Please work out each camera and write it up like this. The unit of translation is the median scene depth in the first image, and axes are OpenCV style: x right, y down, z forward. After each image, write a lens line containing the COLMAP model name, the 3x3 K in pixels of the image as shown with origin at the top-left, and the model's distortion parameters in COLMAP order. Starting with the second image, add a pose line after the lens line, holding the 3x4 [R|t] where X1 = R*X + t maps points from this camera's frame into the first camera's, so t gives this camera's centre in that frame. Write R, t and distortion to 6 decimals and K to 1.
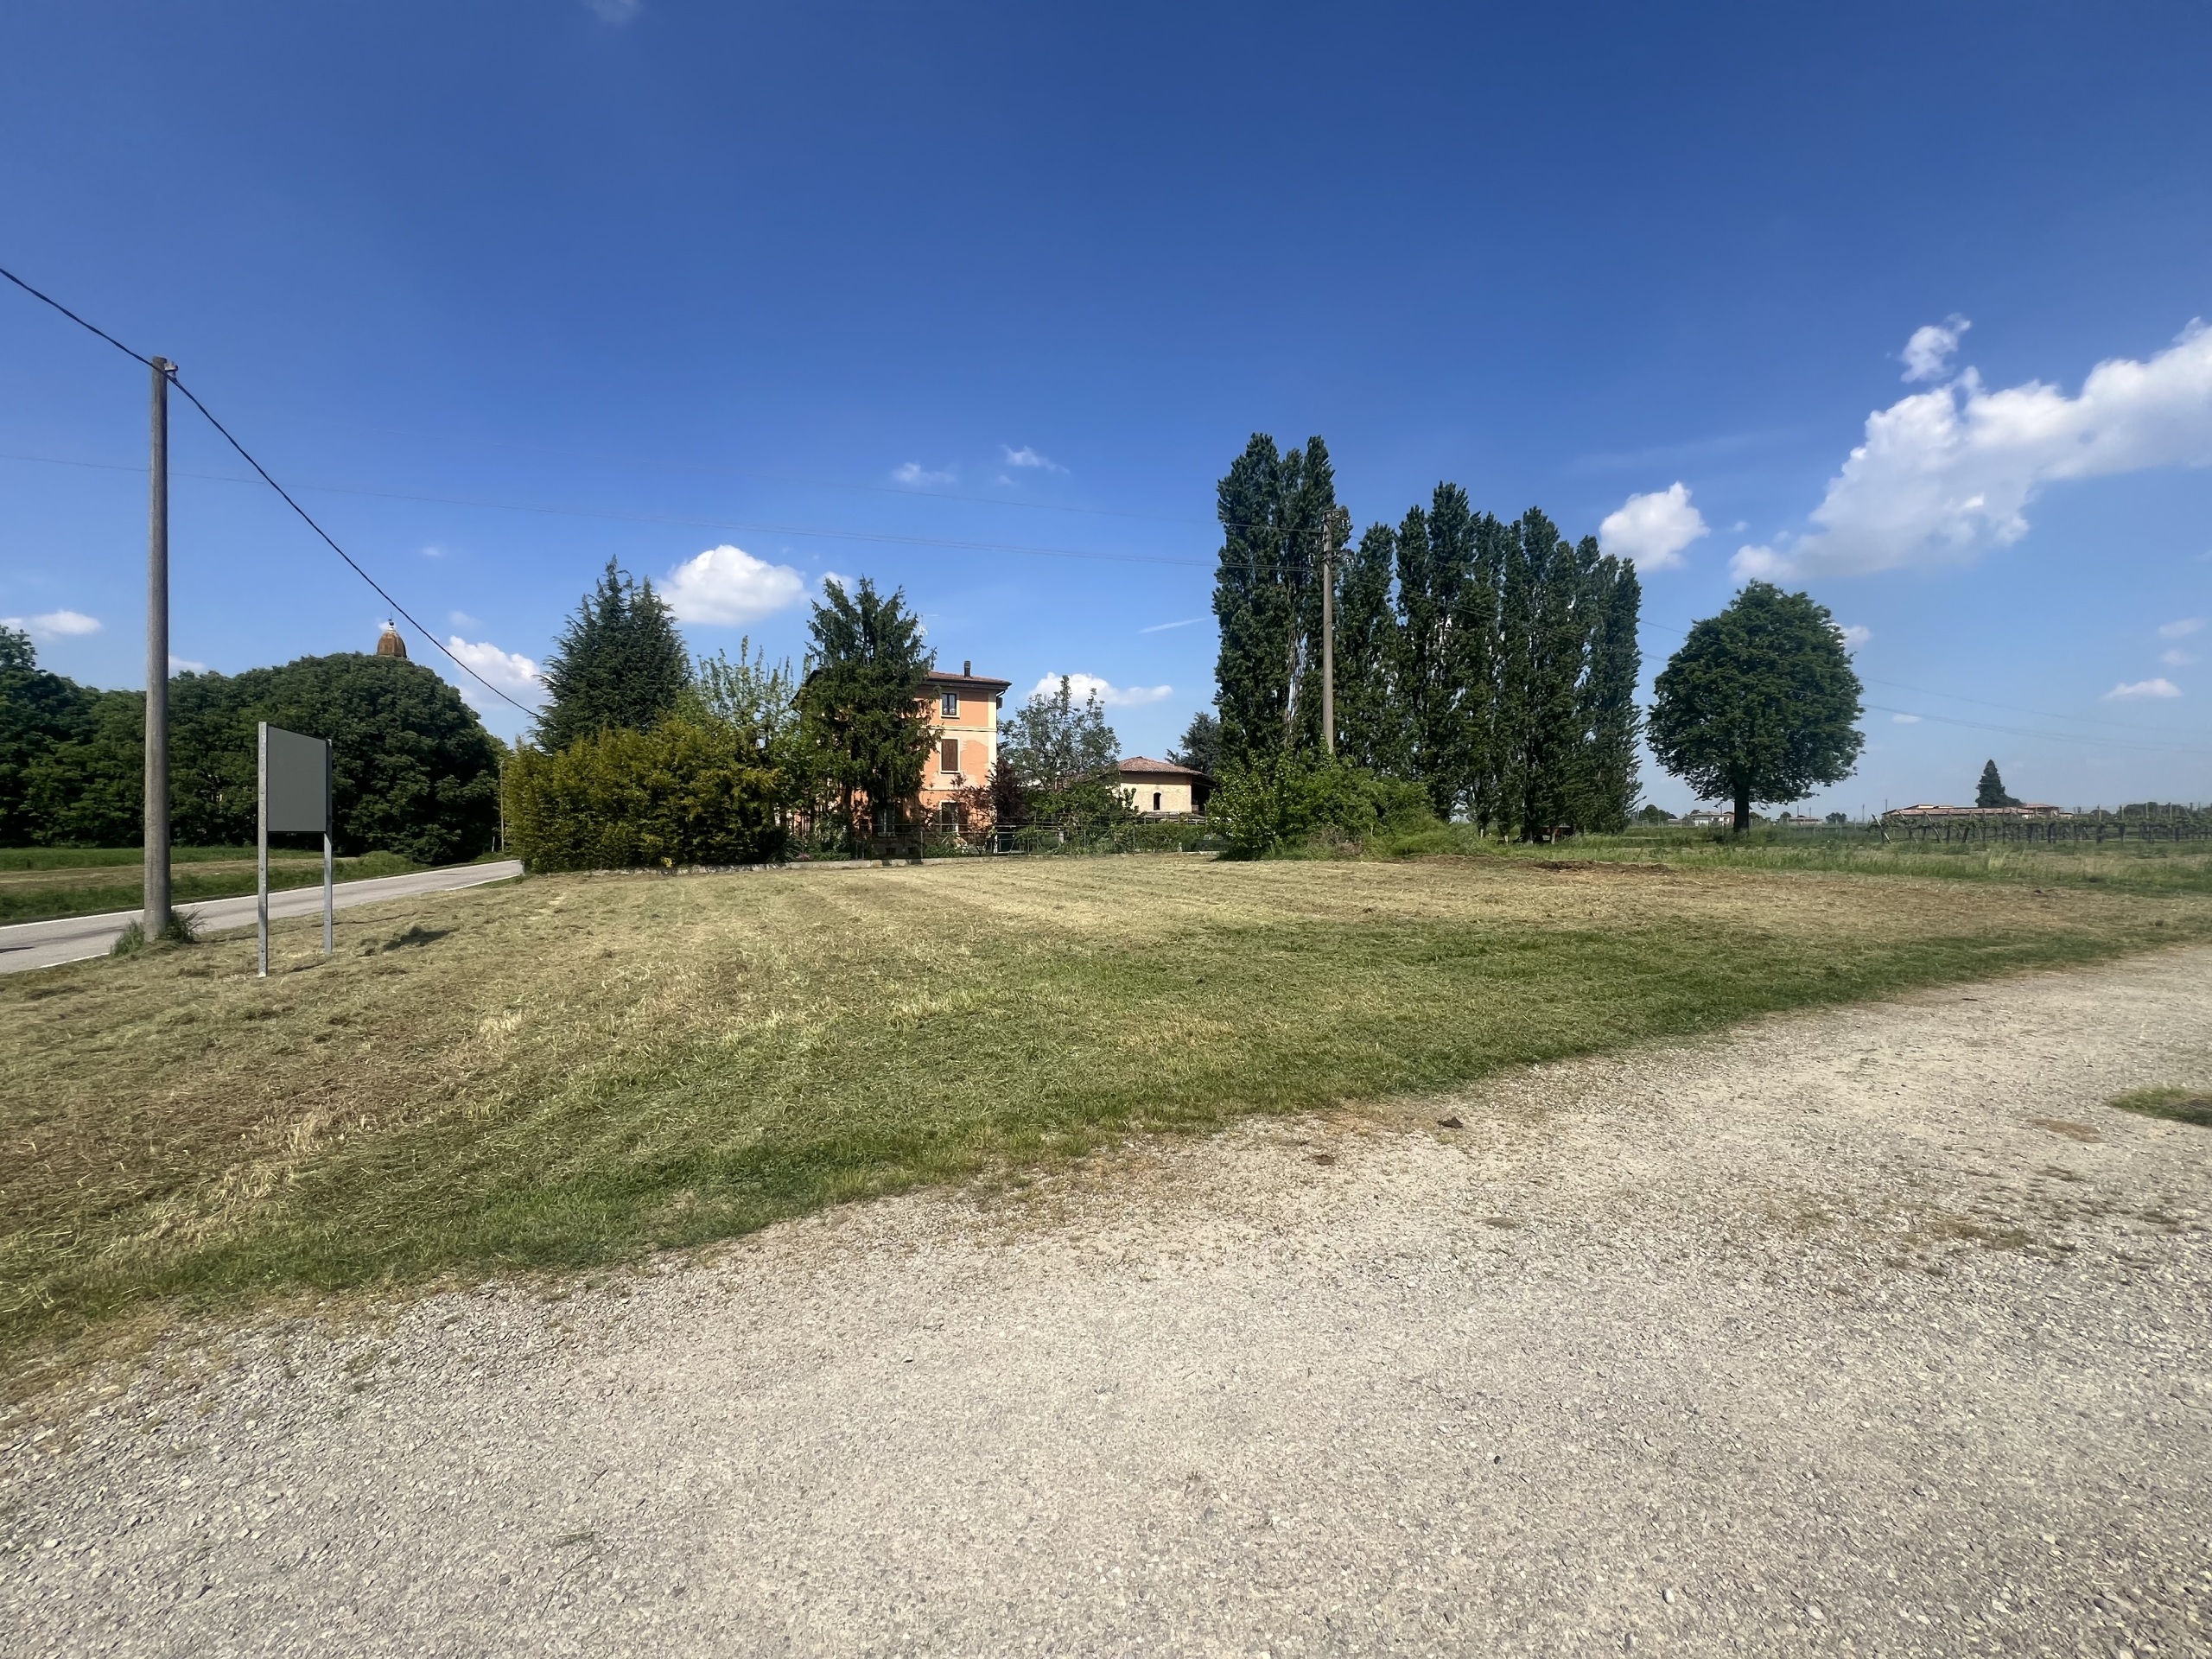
lens RADIAL K [[889.7, 0, 1101.5], [0, 889.7, 827.6], [0, 0, 1]] dist [-0.003002, 0.001195]
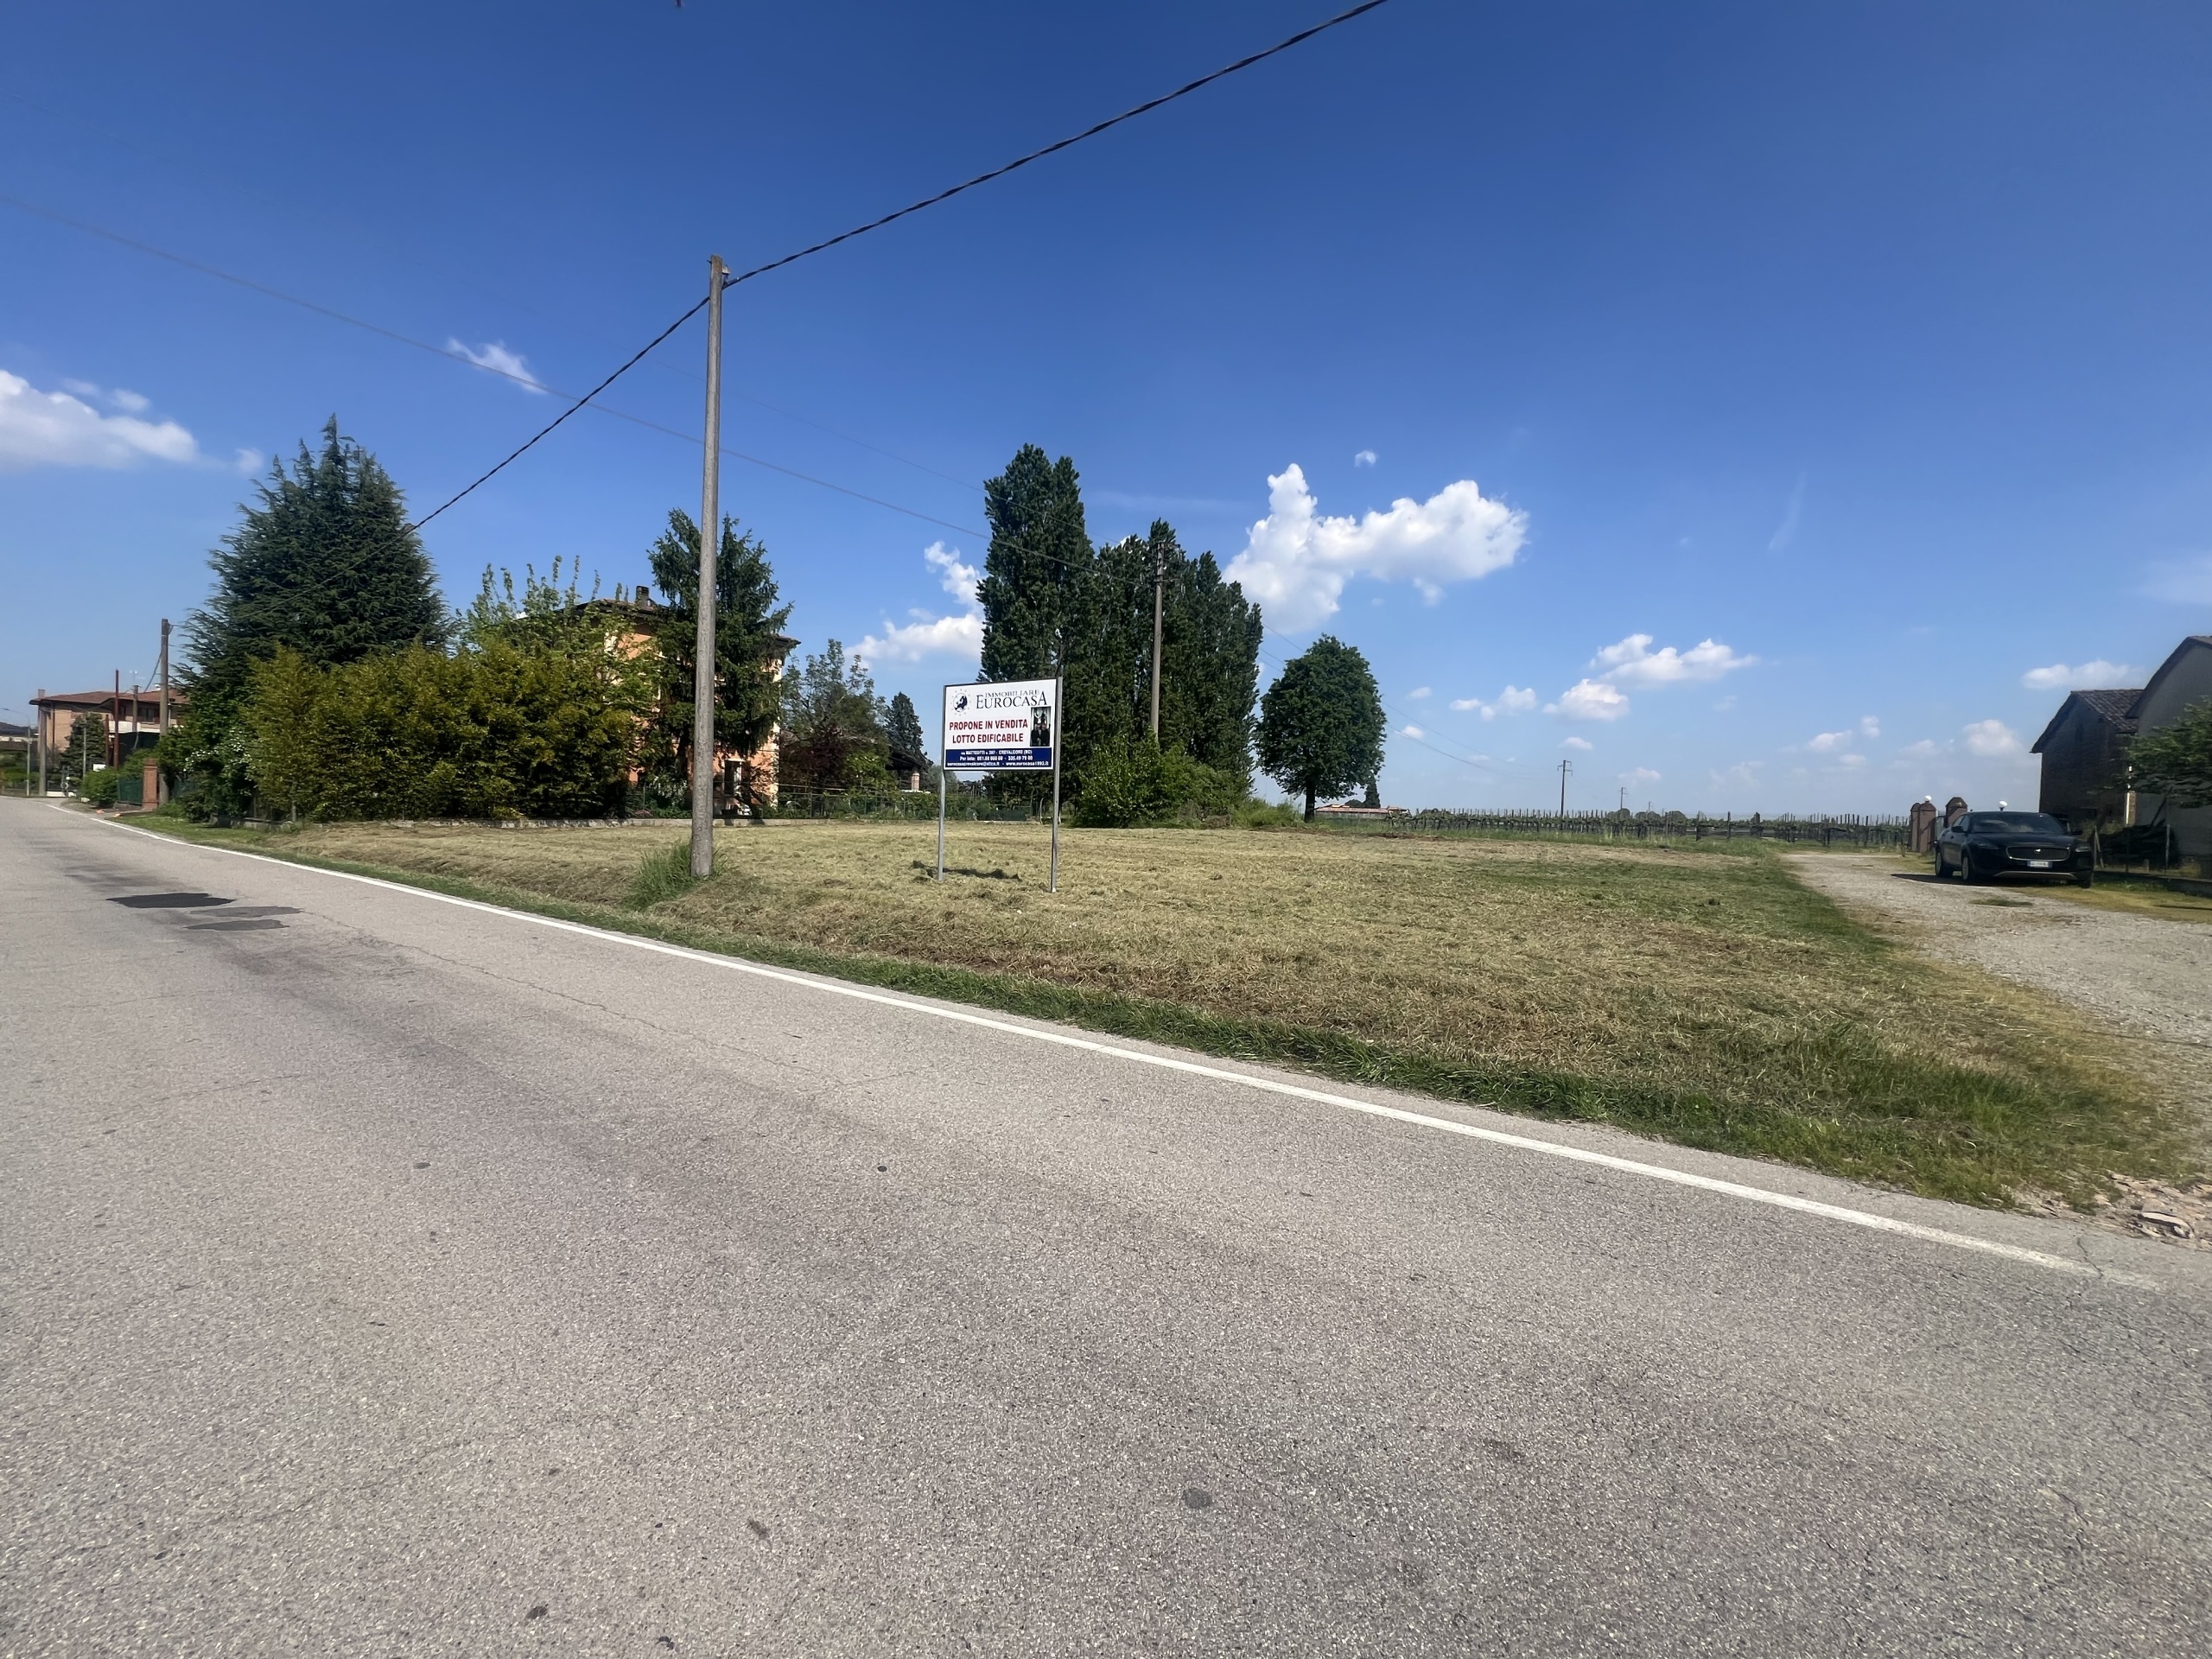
lens RADIAL K [[889.7, 0, 1097.8], [0, 889.7, 830.5], [0, 0, 1]] dist [-0.003002, 0.001195]
pose [[0.866028, 0.024349, 0.499402, -0.381521], [-0.038917, 0.999066, 0.018775, 0.015623], [-0.498479, -0.035695, 0.866167, -0.013415]]
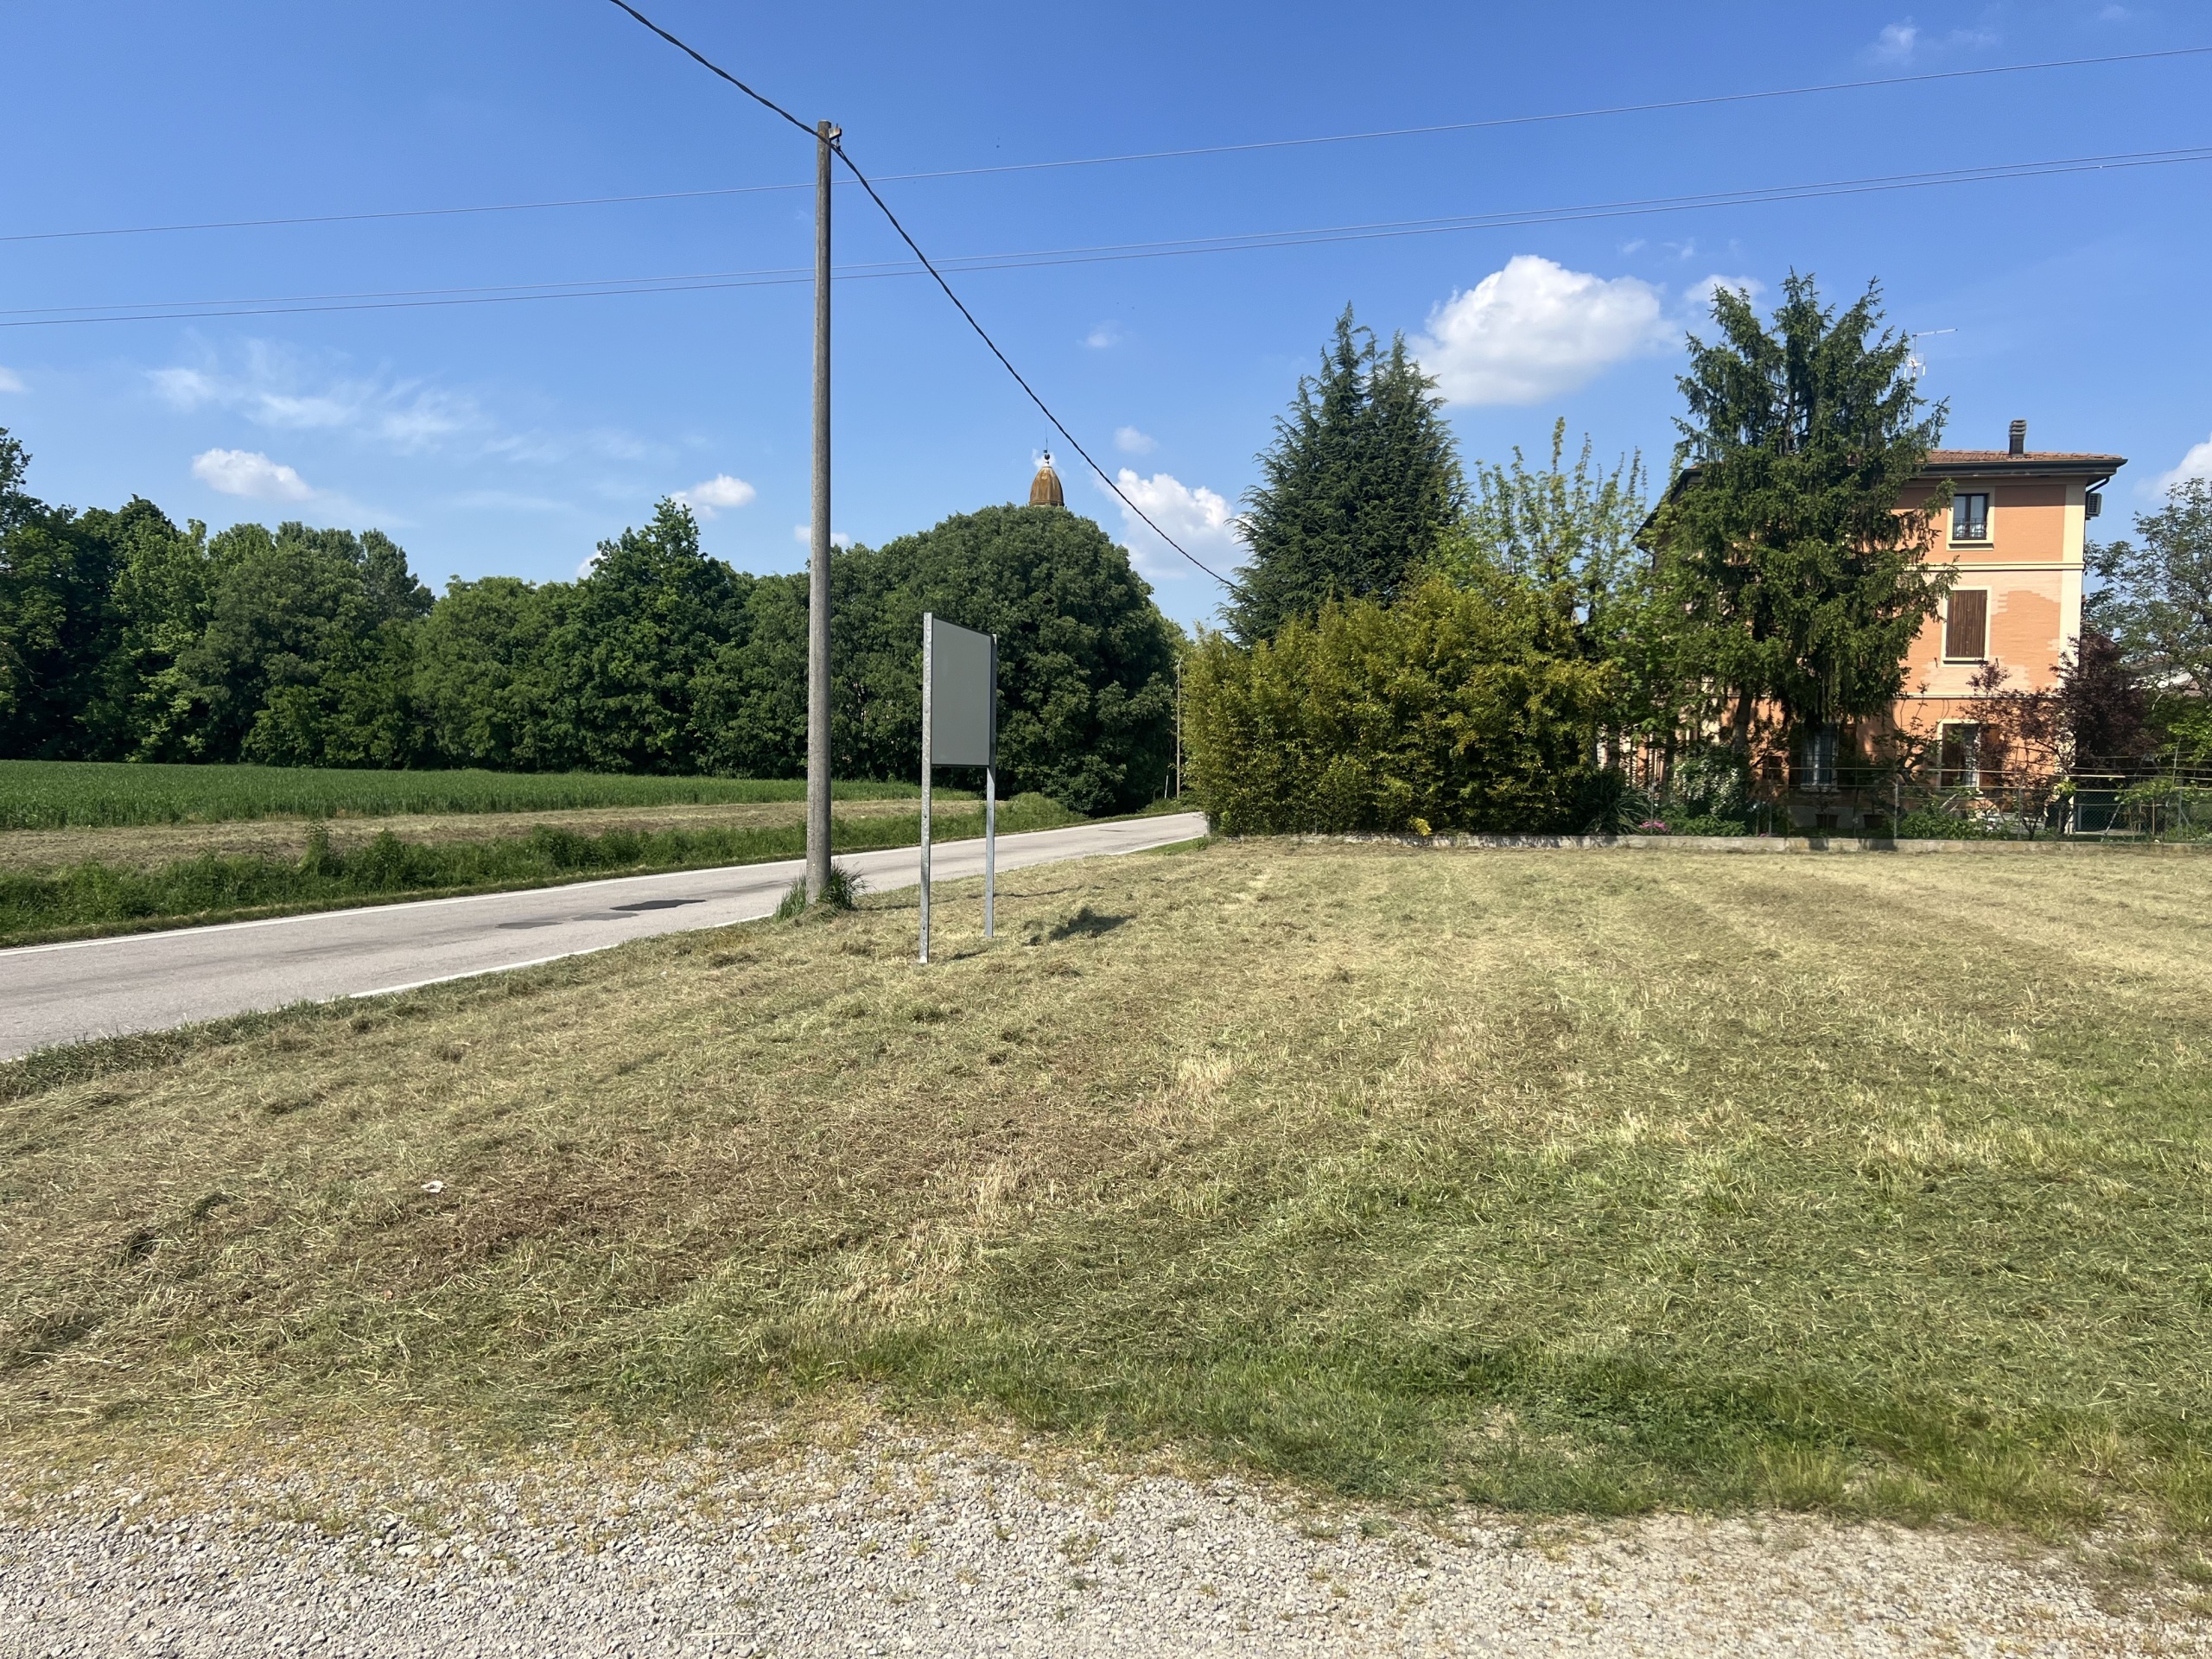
lens RADIAL K [[1661.7, 0, 1102.7], [0, 1661.7, 831.4], [0, 0, 1]] dist [0.063203, -0.075171]
pose [[0.803820, 0.041724, -0.593407, -0.005037], [-0.020068, 0.998871, 0.043050, -0.000467], [0.594534, -0.022696, 0.803750, -0.001327]]
